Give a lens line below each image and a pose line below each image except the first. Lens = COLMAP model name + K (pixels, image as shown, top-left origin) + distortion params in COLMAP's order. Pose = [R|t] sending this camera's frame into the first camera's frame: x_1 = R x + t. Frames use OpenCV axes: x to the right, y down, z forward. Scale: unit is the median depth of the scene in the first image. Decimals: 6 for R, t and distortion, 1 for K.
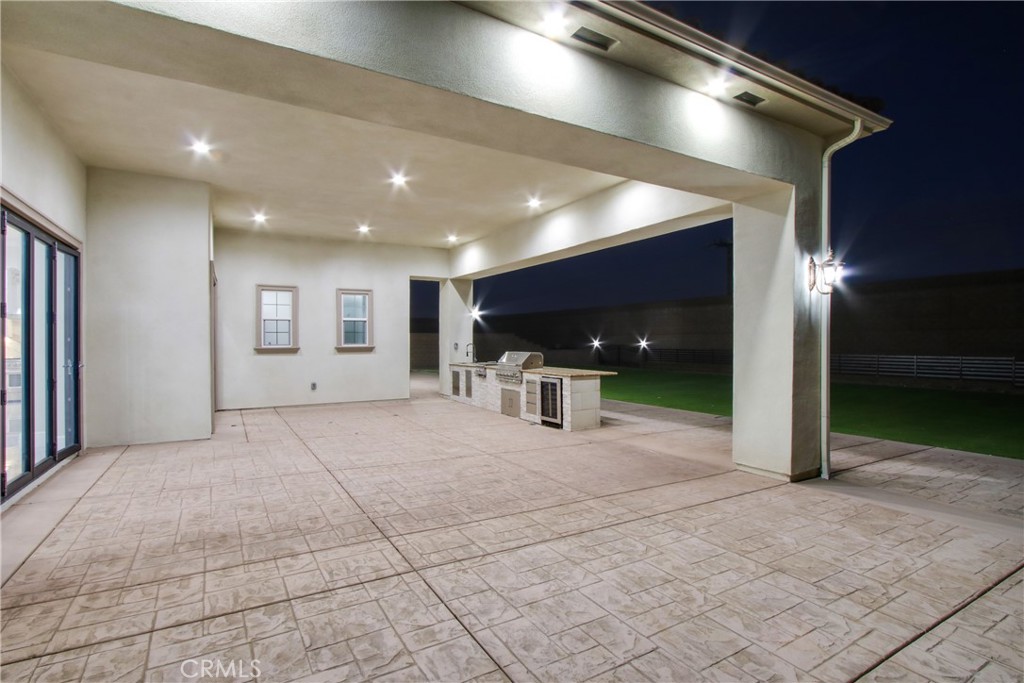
lens RADIAL K [[482.1, 0, 484.7], [0, 482.1, 338.2], [0, 0, 1]] dist [-0.007567, -0.000476]
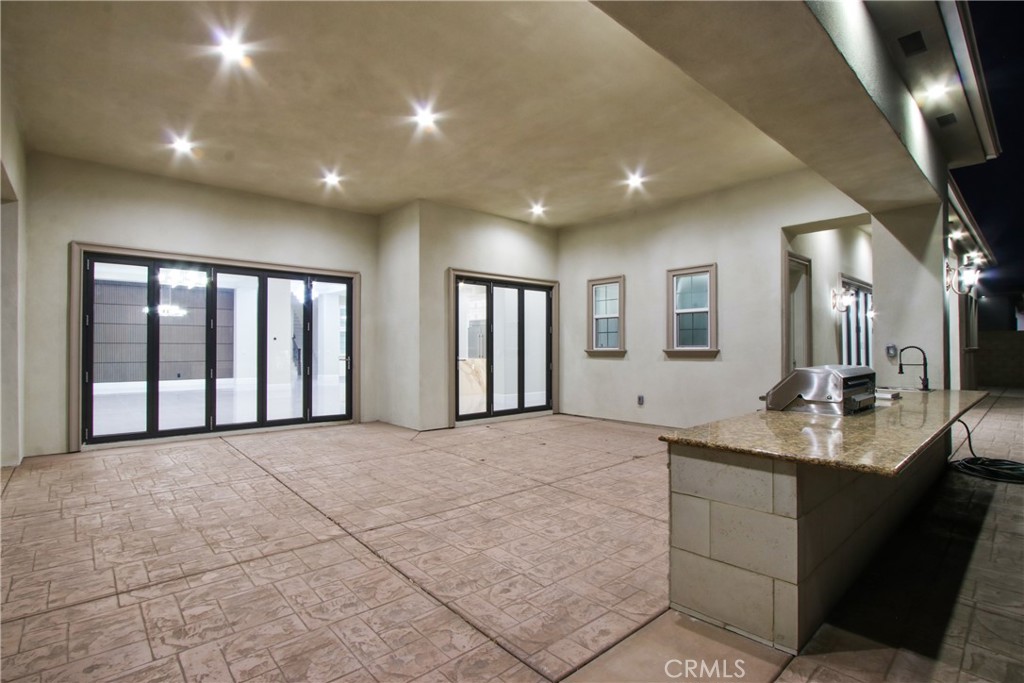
lens RADIAL K [[482.1, 0, 512.4], [0, 482.1, 351.8], [0, 0, 1]] dist [-0.007567, -0.000476]
pose [[0.230375, 0.010100, -0.973050, 0.362852], [0.006272, 0.999910, 0.011864, 0.010743], [0.973082, -0.008836, 0.230291, 0.627875]]
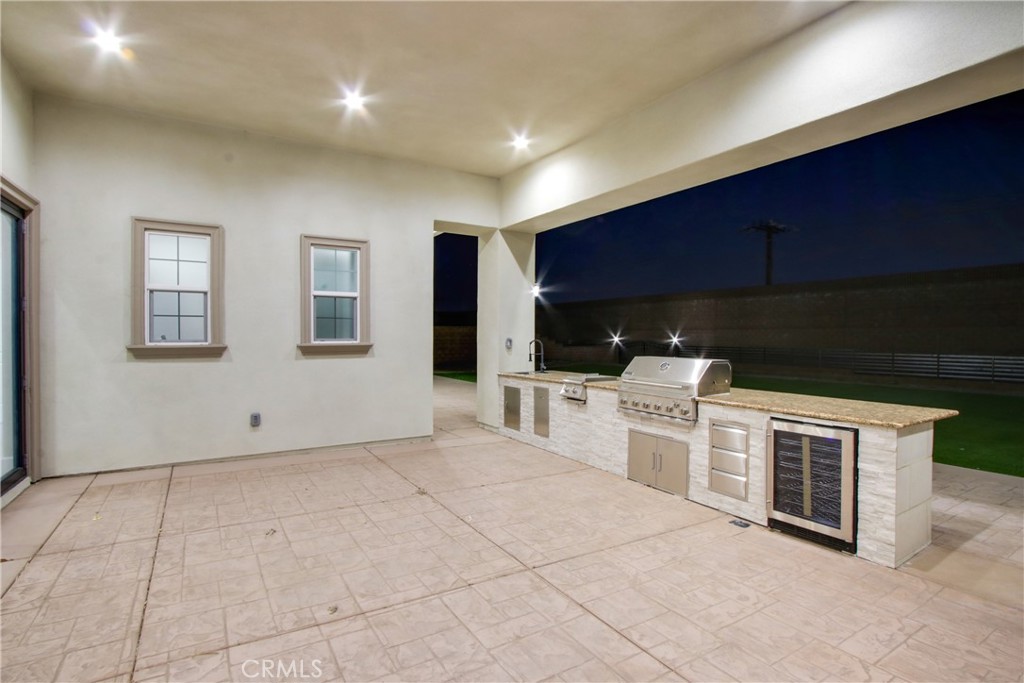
lens RADIAL K [[482.1, 0, 485.8], [0, 482.1, 340.1], [0, 0, 1]] dist [-0.007567, -0.000476]
pose [[0.999346, 0.005428, 0.035753, -0.127224], [-0.005921, 0.999889, 0.013695, 0.004447], [-0.035675, -0.013897, 0.999267, 0.480171]]
